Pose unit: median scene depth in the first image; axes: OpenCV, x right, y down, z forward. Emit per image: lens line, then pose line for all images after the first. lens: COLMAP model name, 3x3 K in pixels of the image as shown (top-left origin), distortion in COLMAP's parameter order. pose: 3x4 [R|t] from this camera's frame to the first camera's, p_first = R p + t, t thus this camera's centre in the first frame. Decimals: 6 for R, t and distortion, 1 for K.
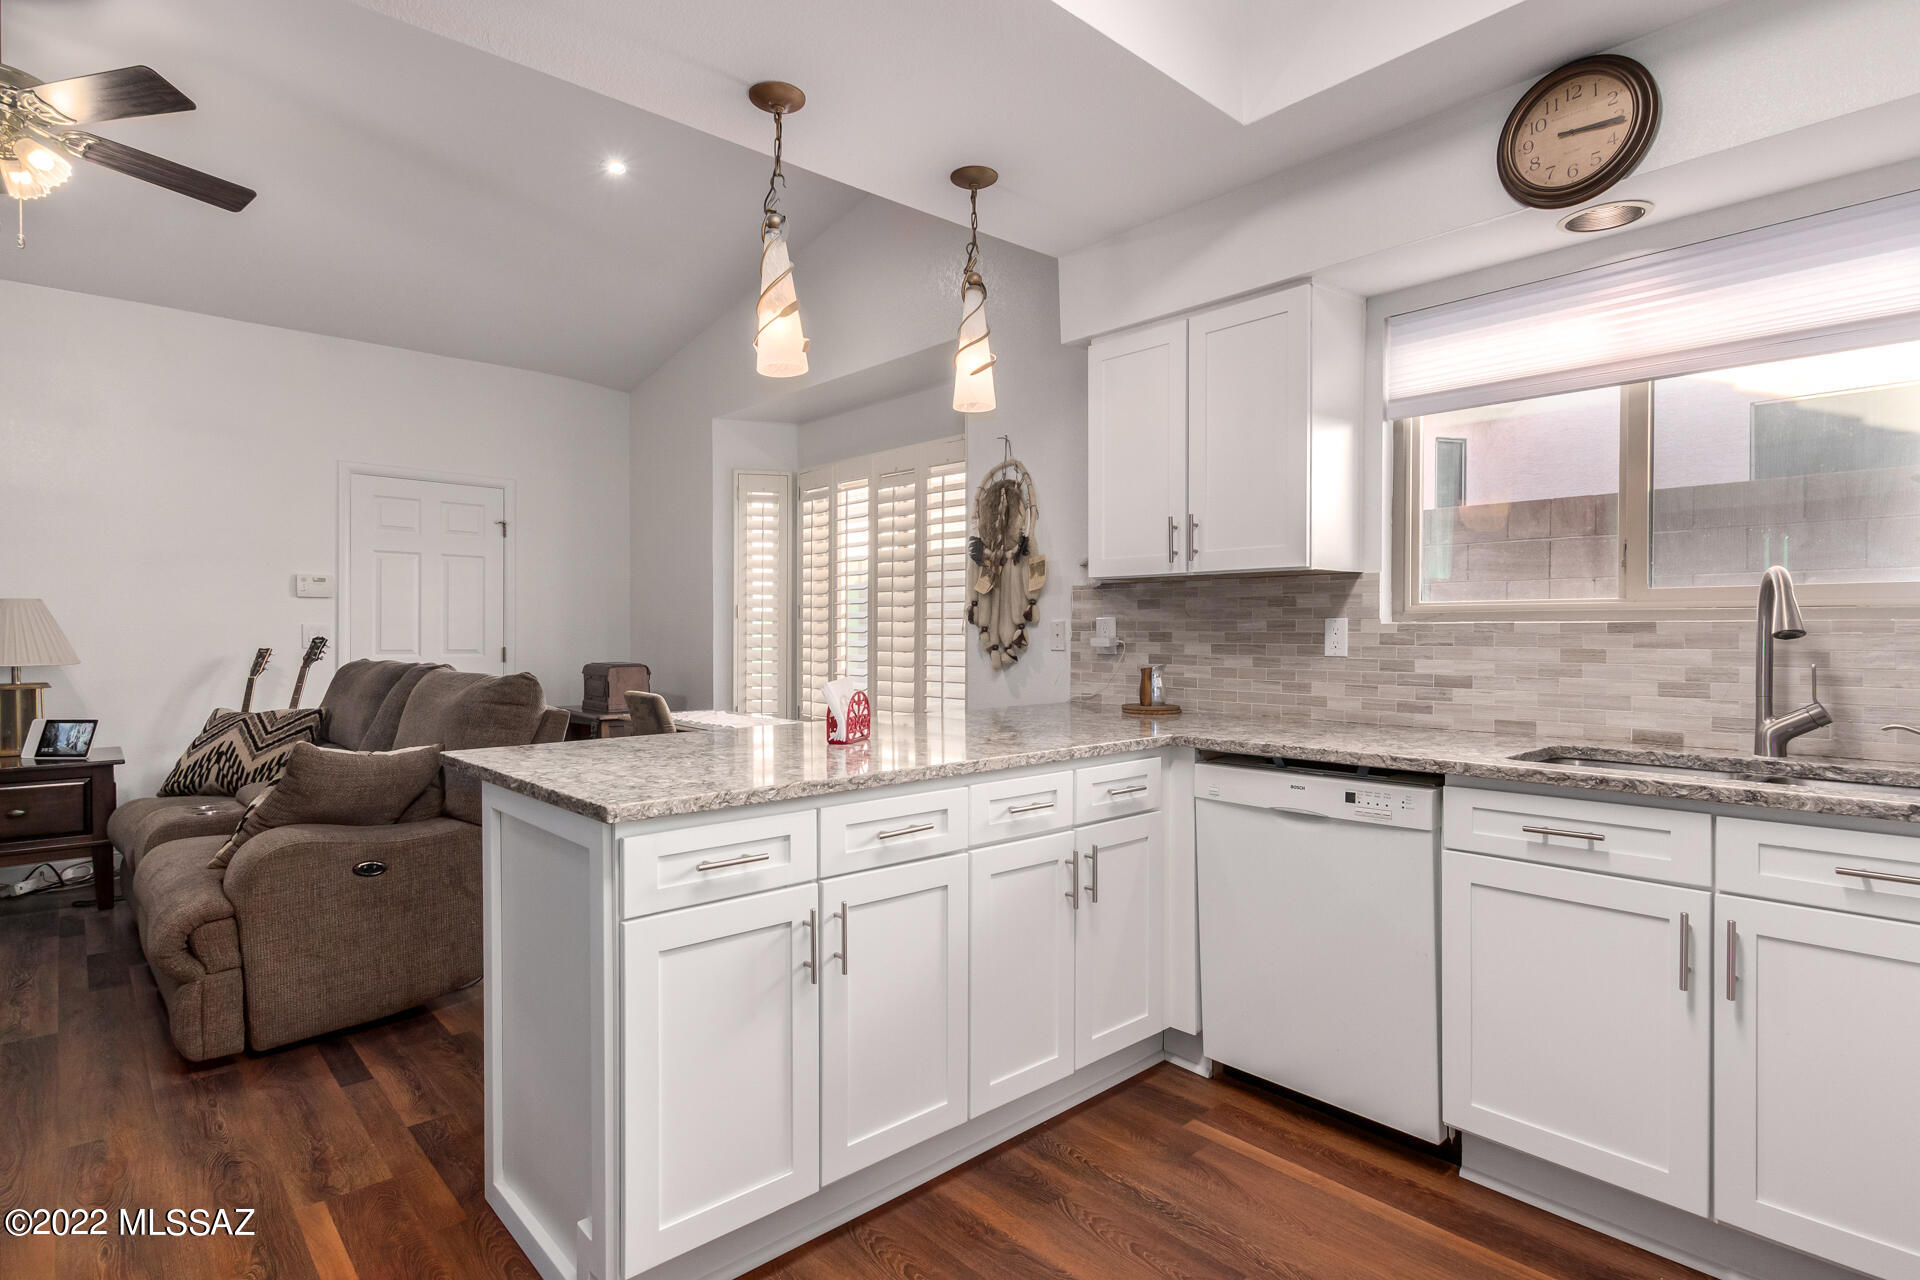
lens RADIAL K [[978.9, 0, 960.0], [0, 978.9, 640.0], [0, 0, 1]] dist [0.000821, -0.000245]
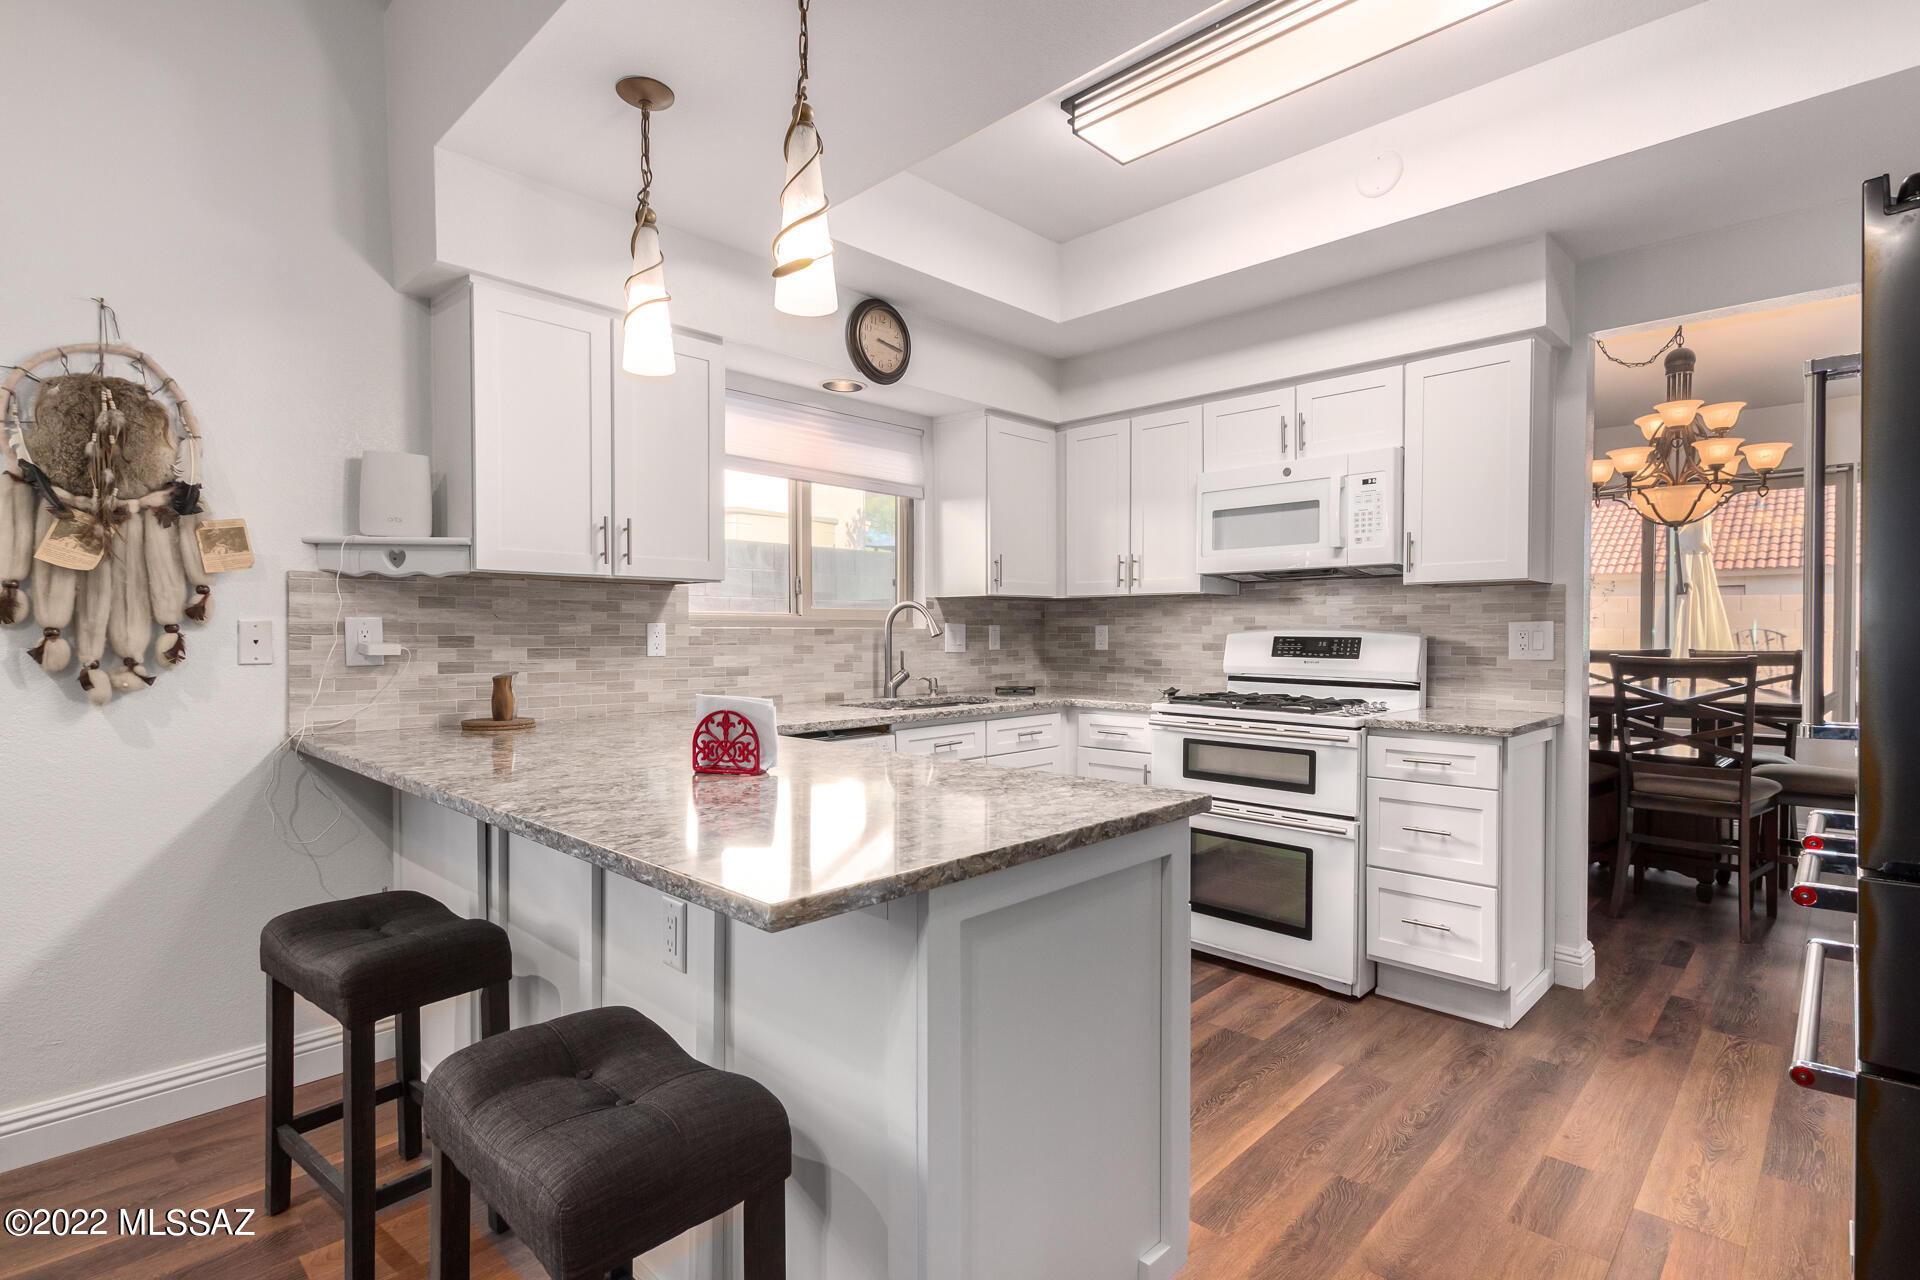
lens RADIAL K [[934.0, 0, 960.1], [0, 934.0, 655.6], [0, 0, 1]] dist [0.002685, -0.001176]
pose [[-0.079304, -0.023507, 0.996573, -0.591746], [0.011424, 0.999635, 0.024489, -0.005502], [-0.996785, 0.013327, -0.079007, 0.580972]]
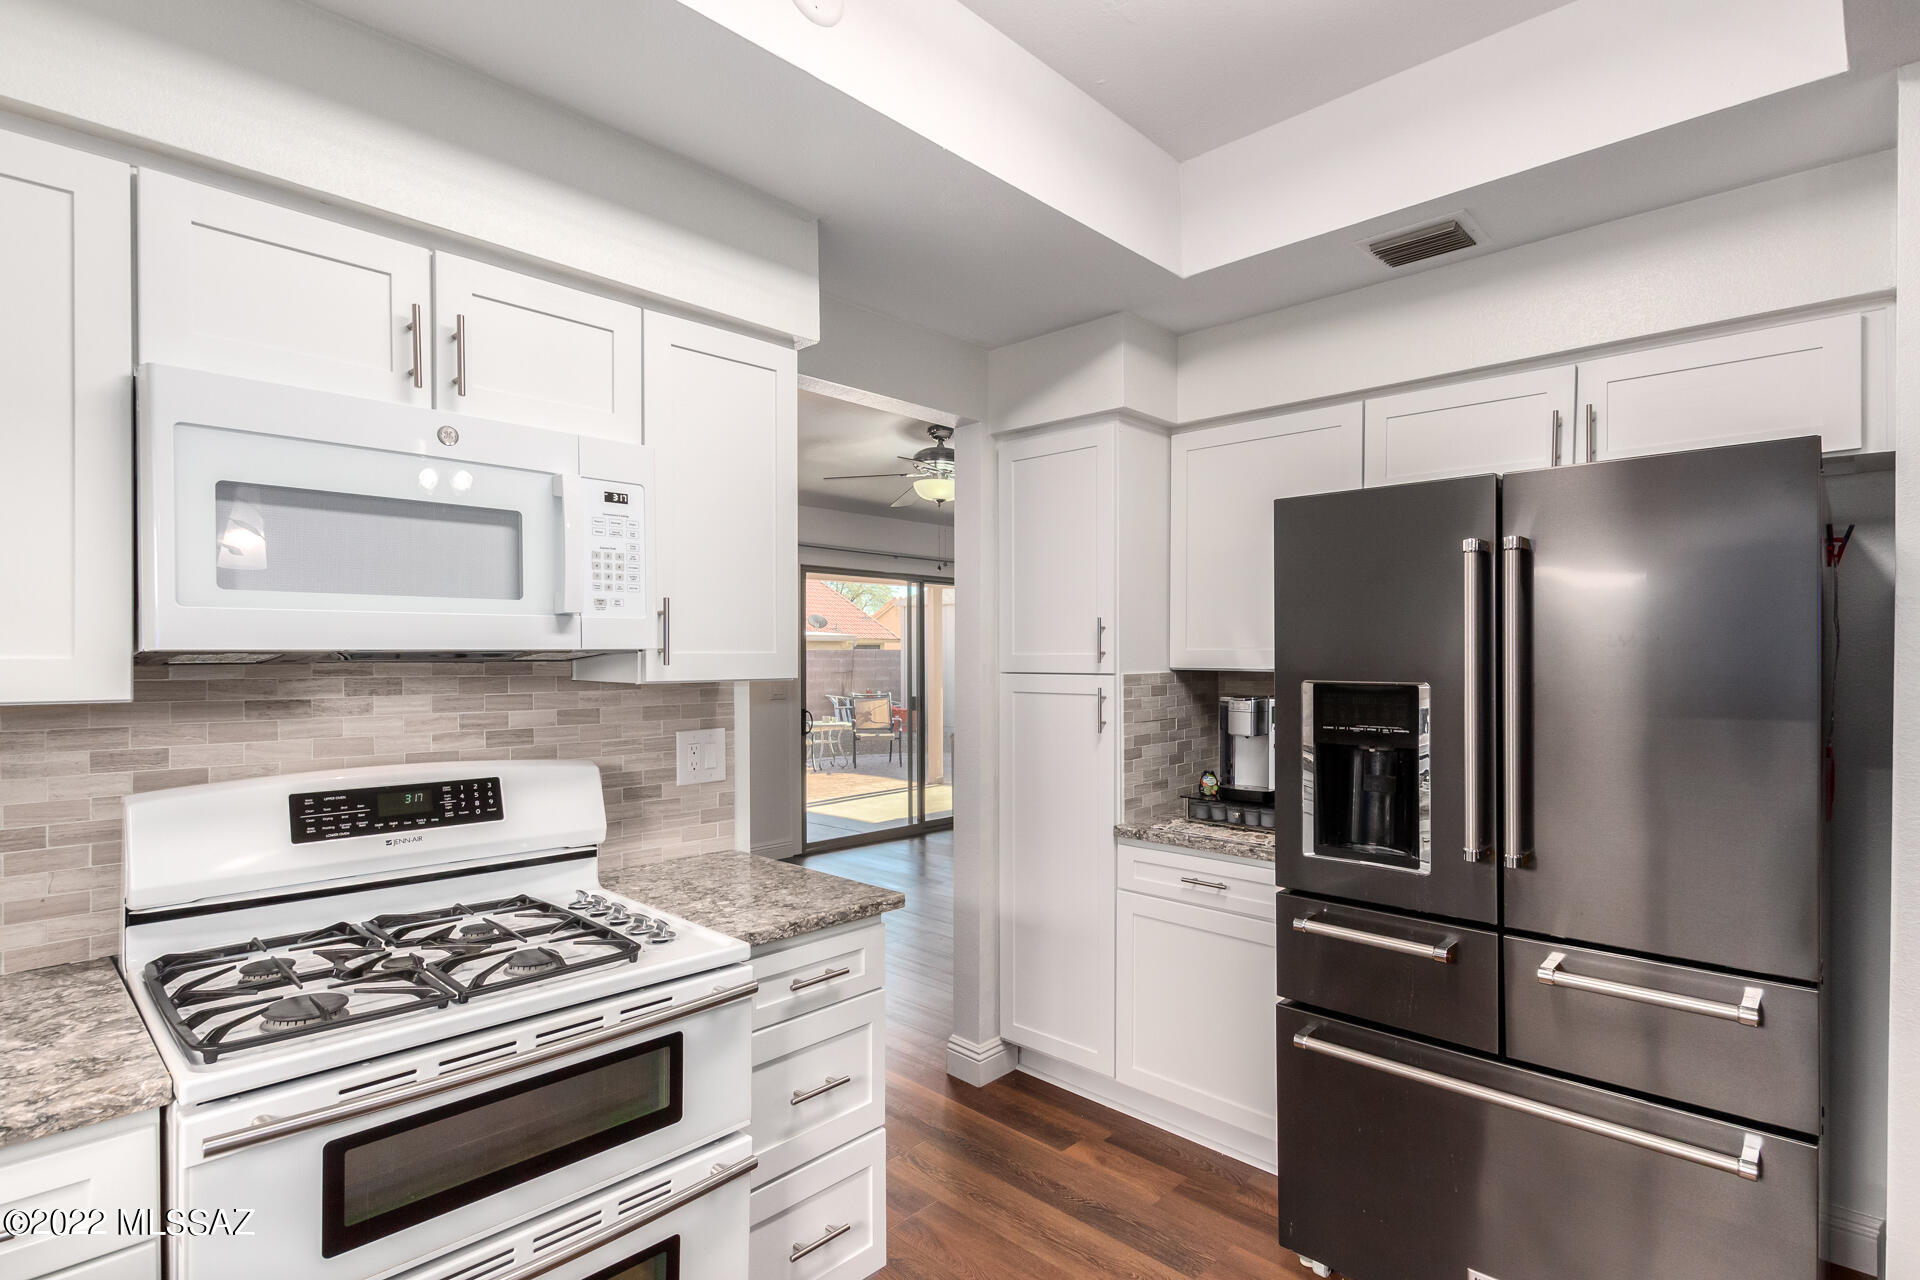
lens RADIAL K [[924.0, 0, 938.3], [0, 924.0, 654.2], [0, 0, 1]] dist [0.028758, -0.021367]
pose [[-0.997751, 0.004776, -0.066856, 0.127963], [0.004259, 0.999960, 0.007872, -0.066107], [0.066891, 0.007569, -0.997732, 0.615282]]
